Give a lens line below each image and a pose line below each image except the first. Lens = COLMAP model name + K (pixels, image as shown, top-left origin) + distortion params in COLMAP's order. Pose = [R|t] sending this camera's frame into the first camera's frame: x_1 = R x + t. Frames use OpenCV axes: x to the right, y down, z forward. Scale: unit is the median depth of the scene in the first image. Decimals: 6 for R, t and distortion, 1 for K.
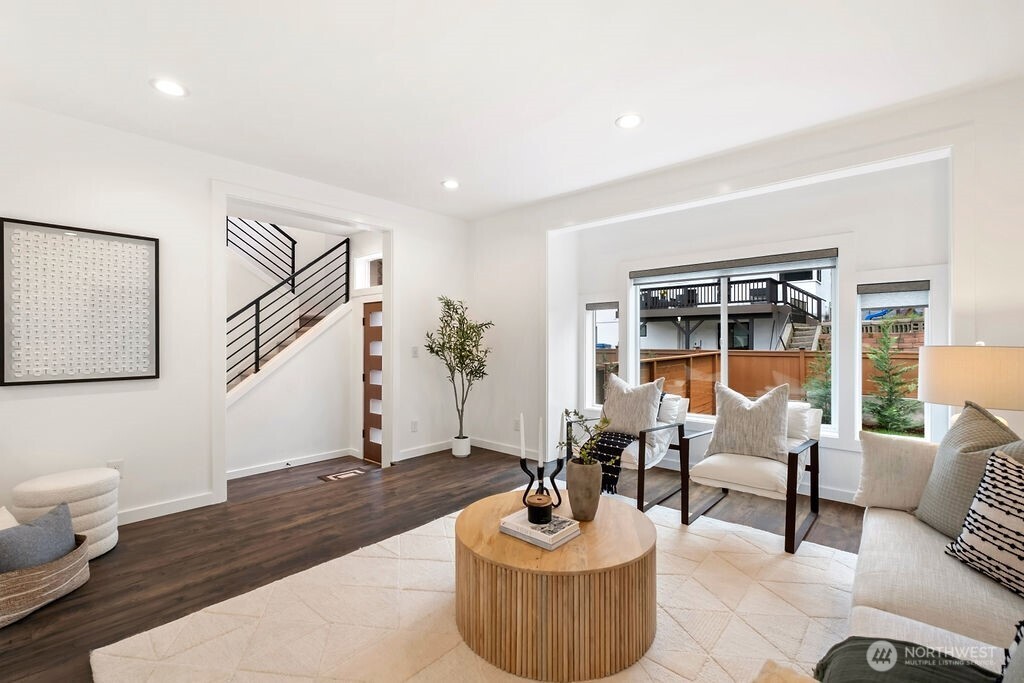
lens RADIAL K [[441.6, 0, 516.5], [0, 441.6, 345.6], [0, 0, 1]] dist [-0.001434, 0.000158]
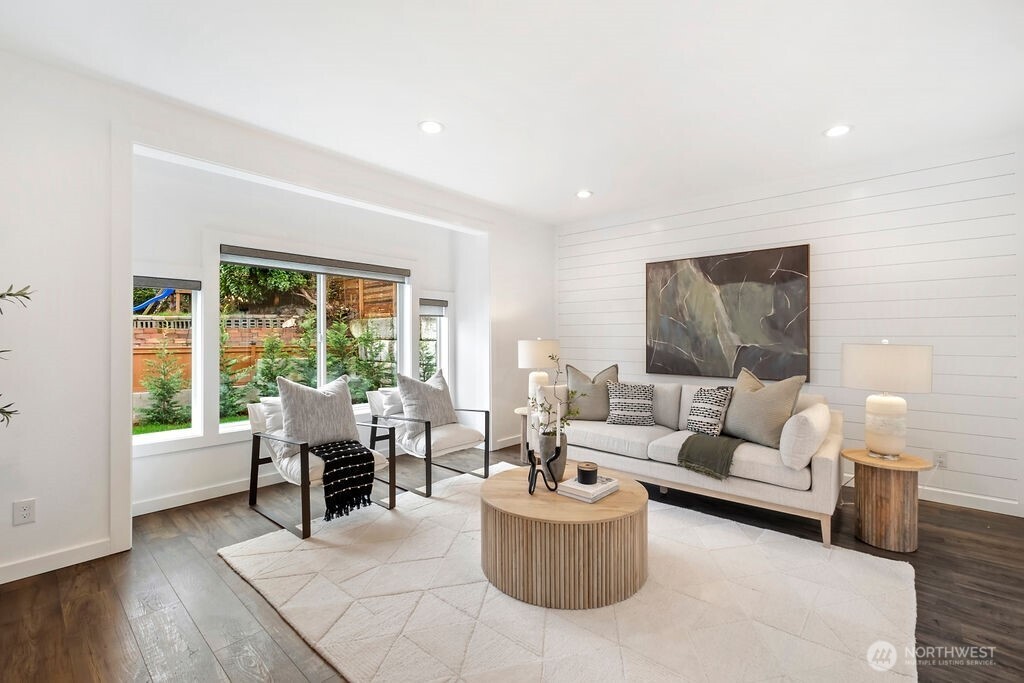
lens RADIAL K [[441.6, 0, 516.5], [0, 441.6, 345.6], [0, 0, 1]] dist [-0.001434, 0.000158]
pose [[-0.000277, -0.017020, 0.999855, -0.802017], [0.006917, 0.999831, 0.017021, -0.006179], [-0.999976, 0.006921, -0.000160, 0.813429]]
